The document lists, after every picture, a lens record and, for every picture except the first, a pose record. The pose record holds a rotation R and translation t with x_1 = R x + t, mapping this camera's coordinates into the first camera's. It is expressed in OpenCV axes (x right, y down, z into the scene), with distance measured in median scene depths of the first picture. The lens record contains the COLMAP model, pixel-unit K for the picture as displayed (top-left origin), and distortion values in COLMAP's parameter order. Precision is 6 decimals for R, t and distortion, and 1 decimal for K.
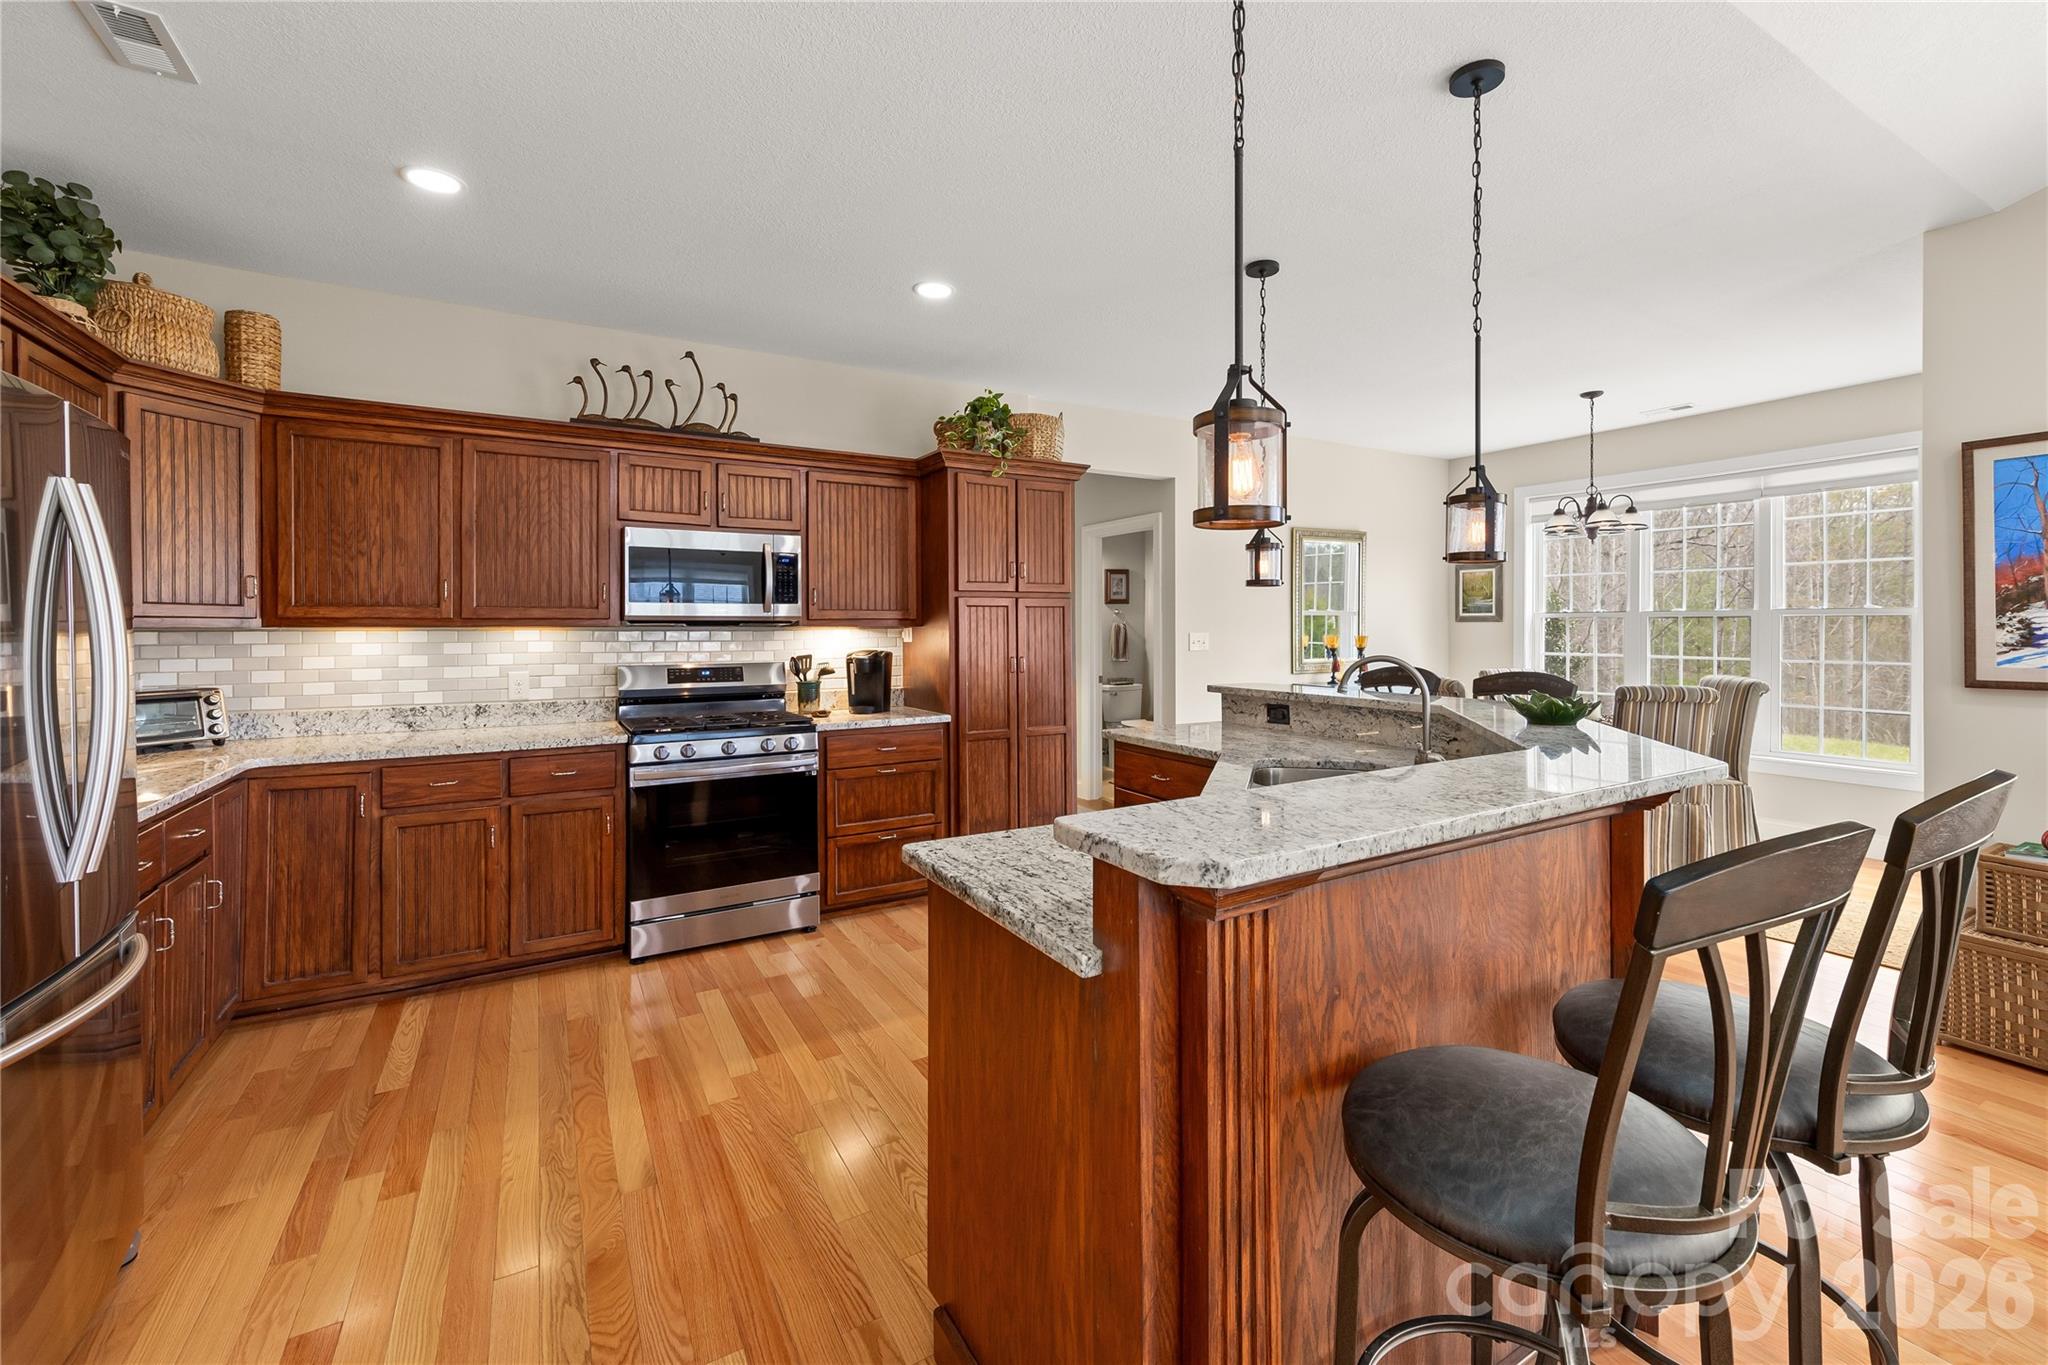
lens RADIAL K [[849.8, 0, 1056.6], [0, 849.8, 629.5], [0, 0, 1]] dist [0.002505, 0.000098]
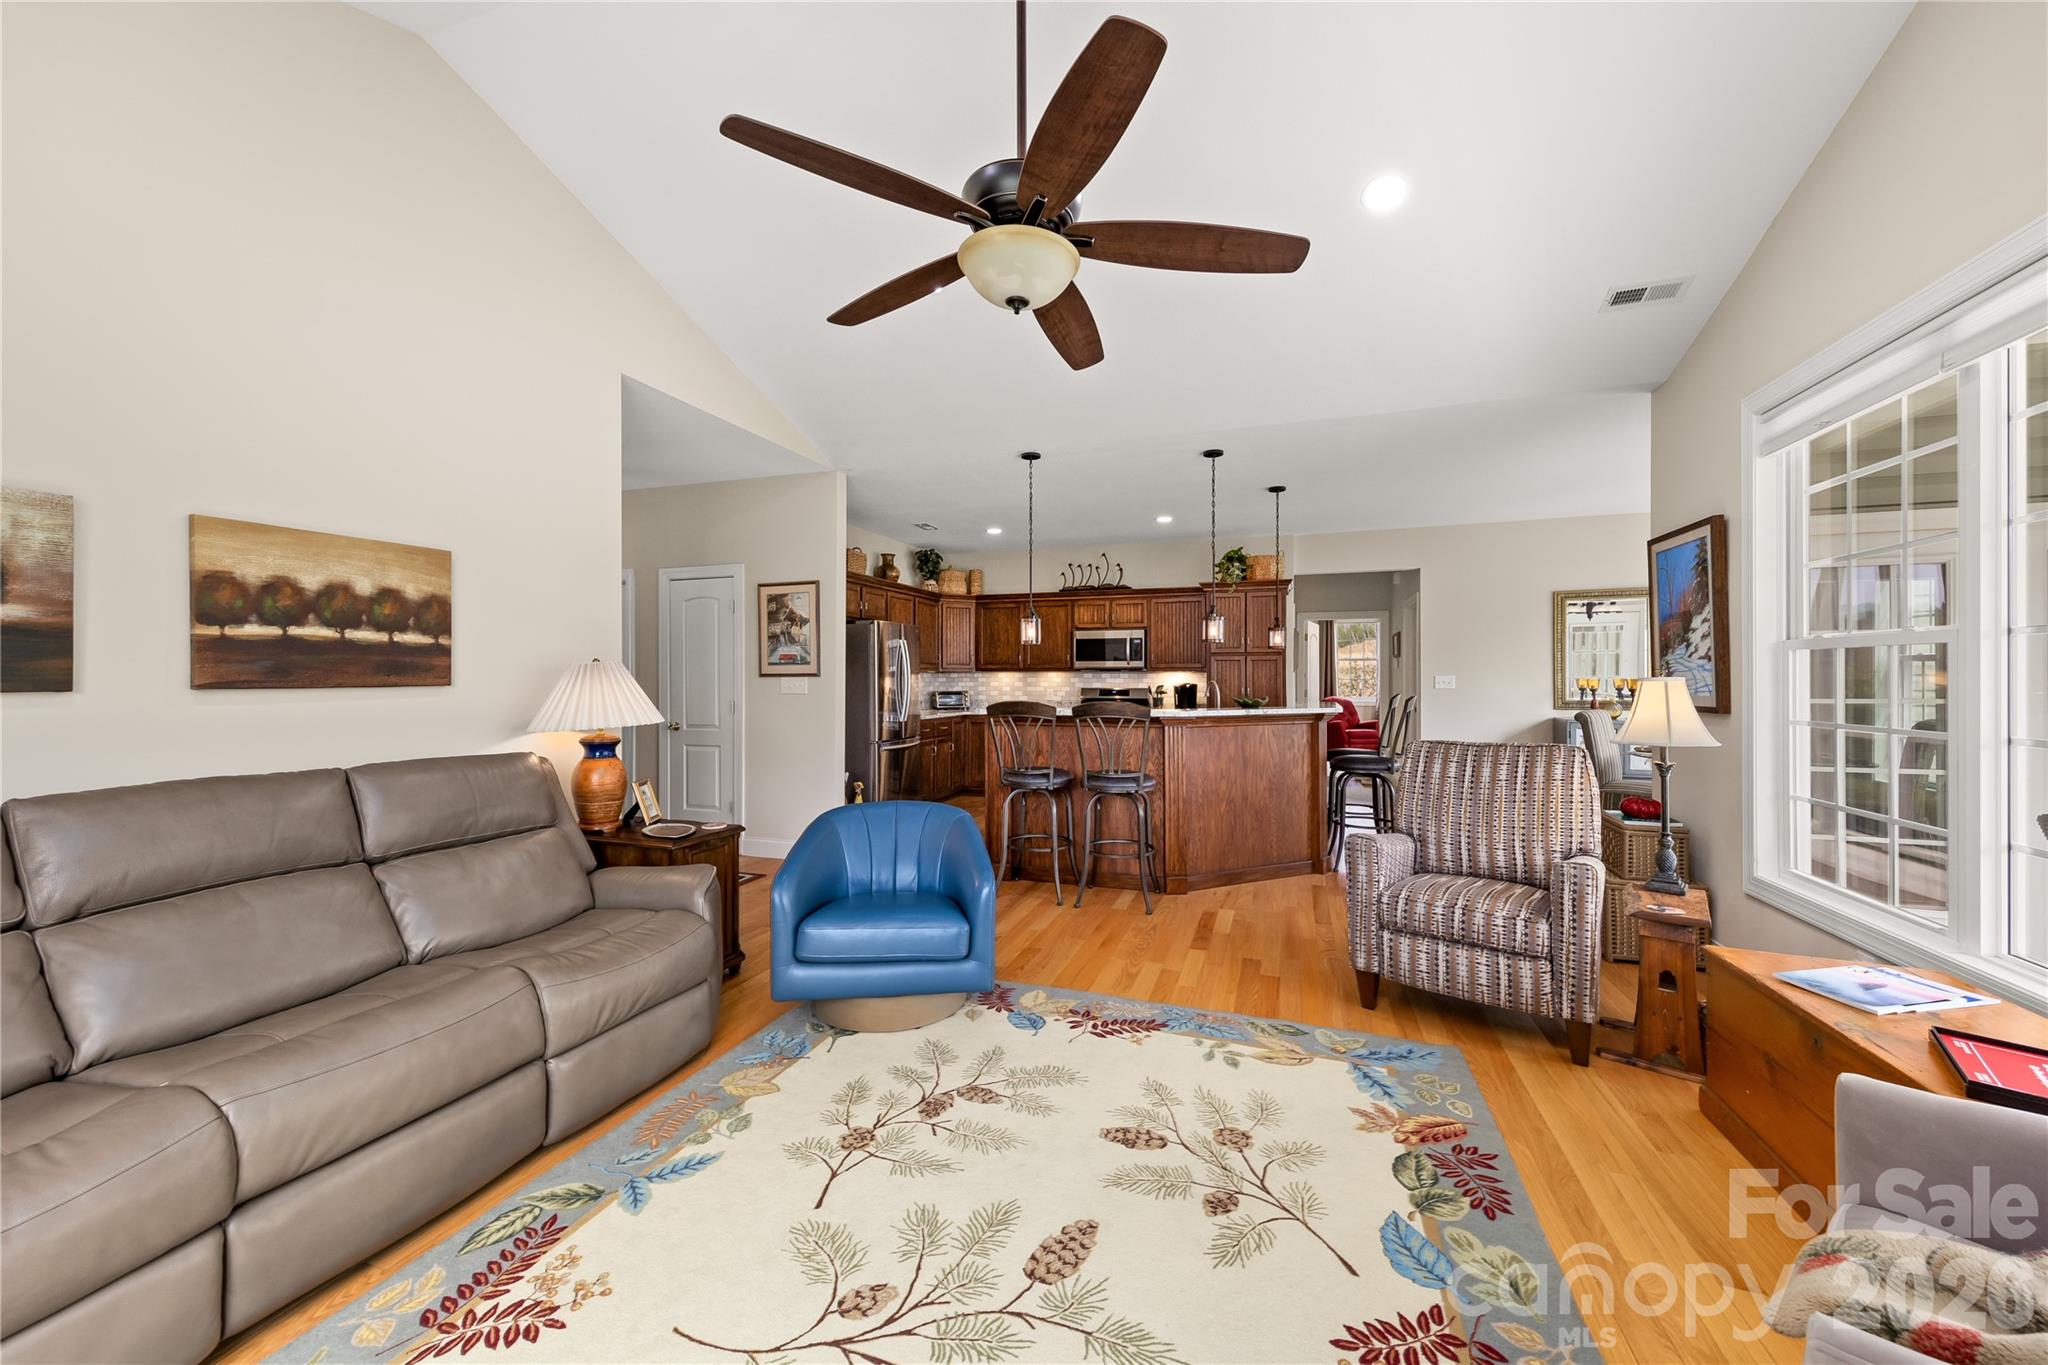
lens RADIAL K [[752.9, 0, 1031.6], [0, 752.9, 680.4], [0, 0, 1]] dist [0.001391, -0.000102]
pose [[0.639177, 0.005524, -0.769039, 1.017686], [-0.007030, 0.999974, 0.001339, 0.019141], [0.769027, 0.004550, 0.639200, -0.464284]]
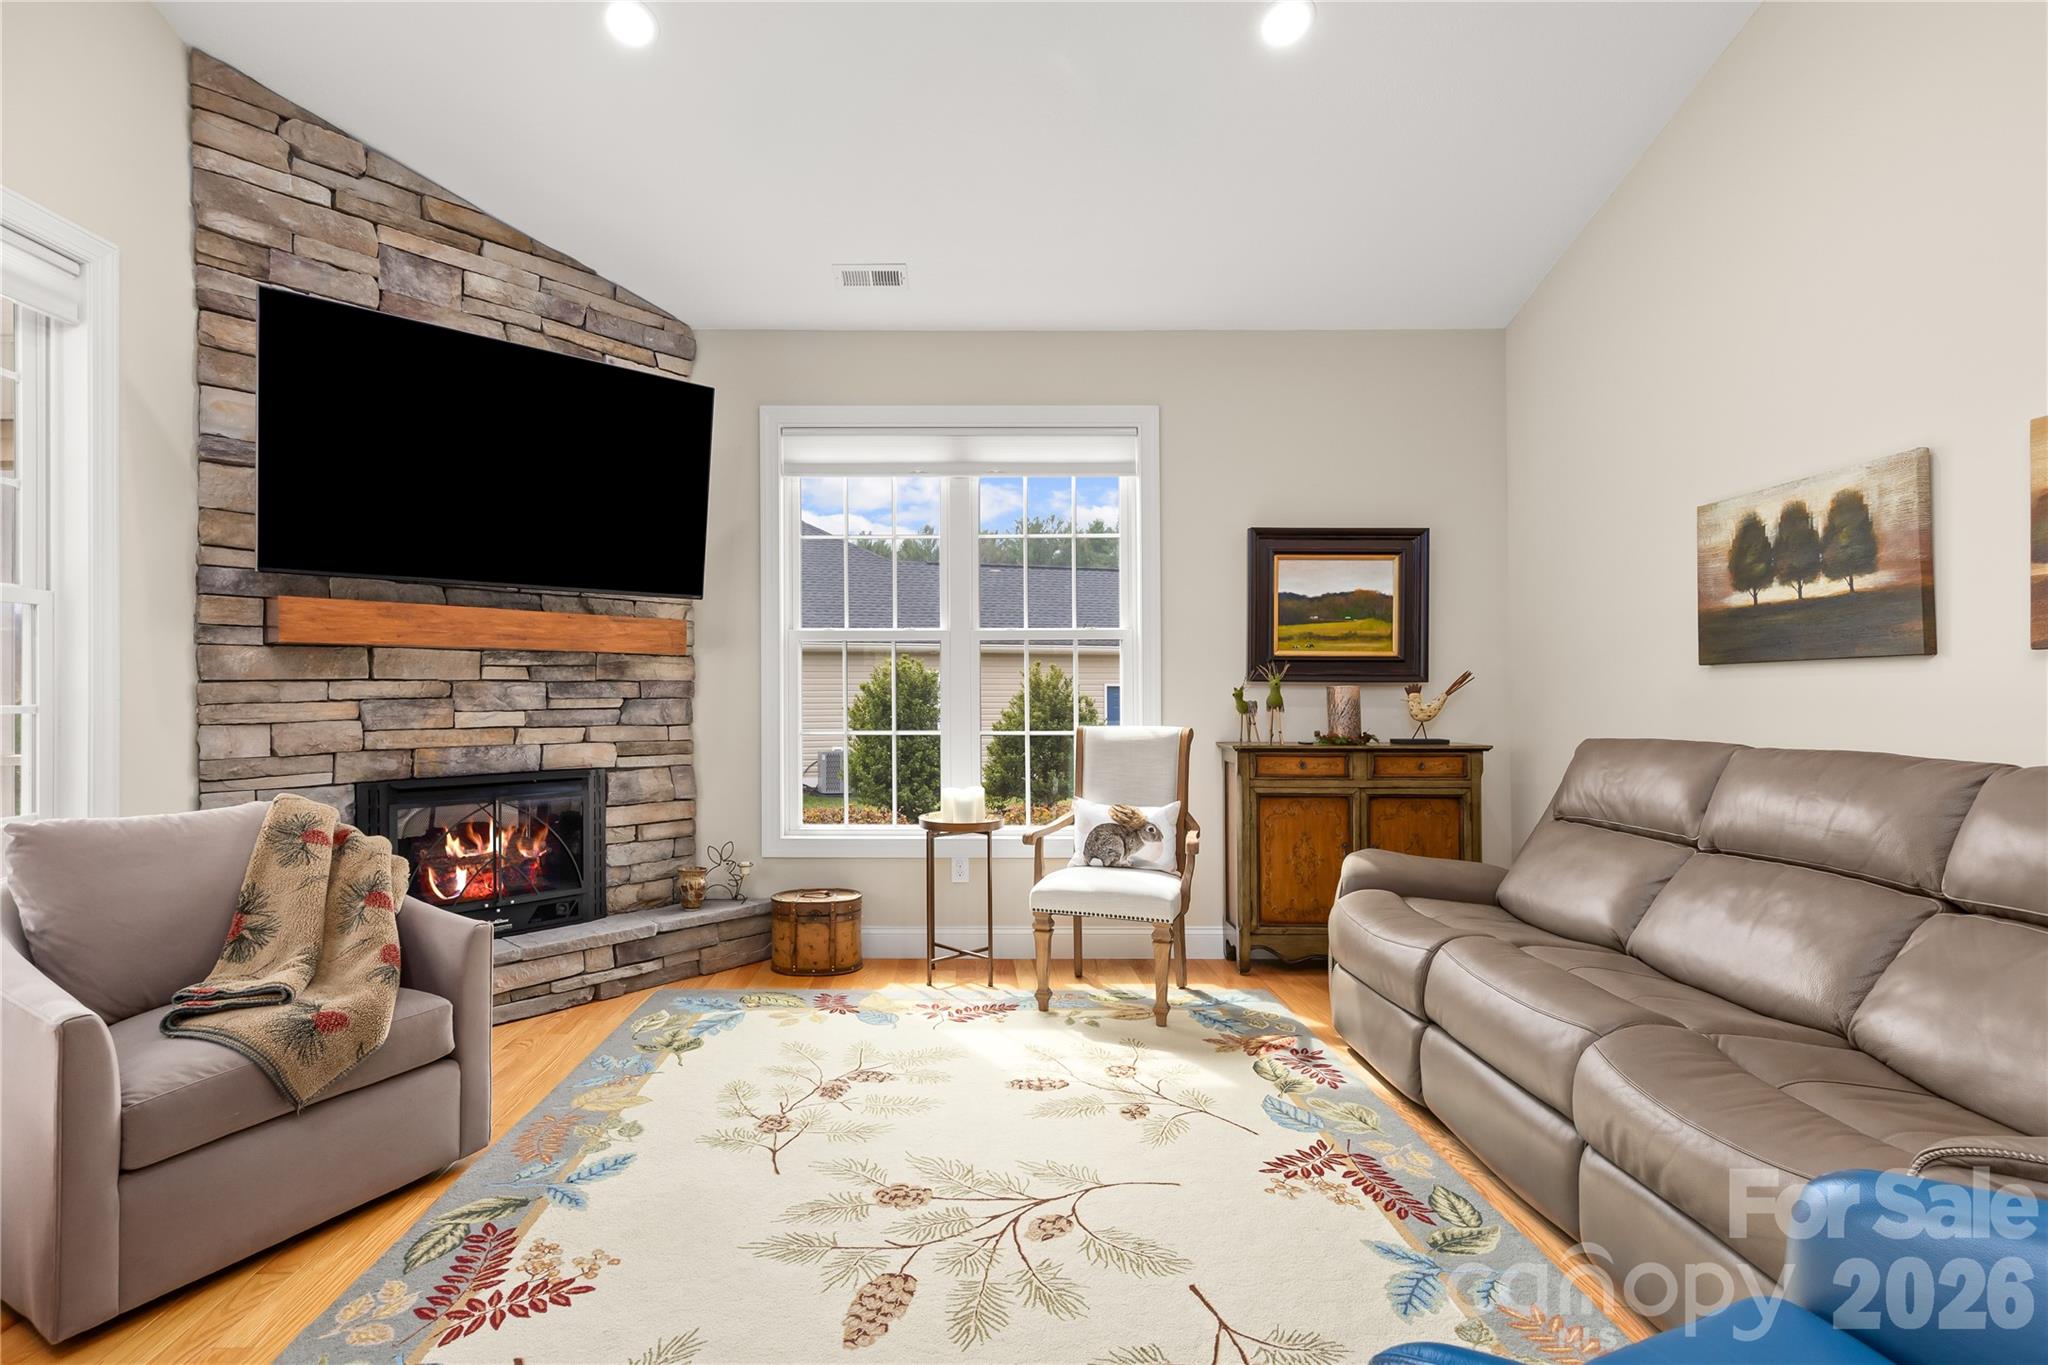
lens RADIAL K [[954.0, 0, 954.5], [0, 954.0, 680.1], [0, 0, 1]] dist [0.000751, 0.000084]
pose [[-0.852177, 0.009682, 0.523164, 0.451554], [0.005461, 0.999939, -0.009610, 0.049053], [-0.523225, -0.005332, -0.852178, 0.171161]]
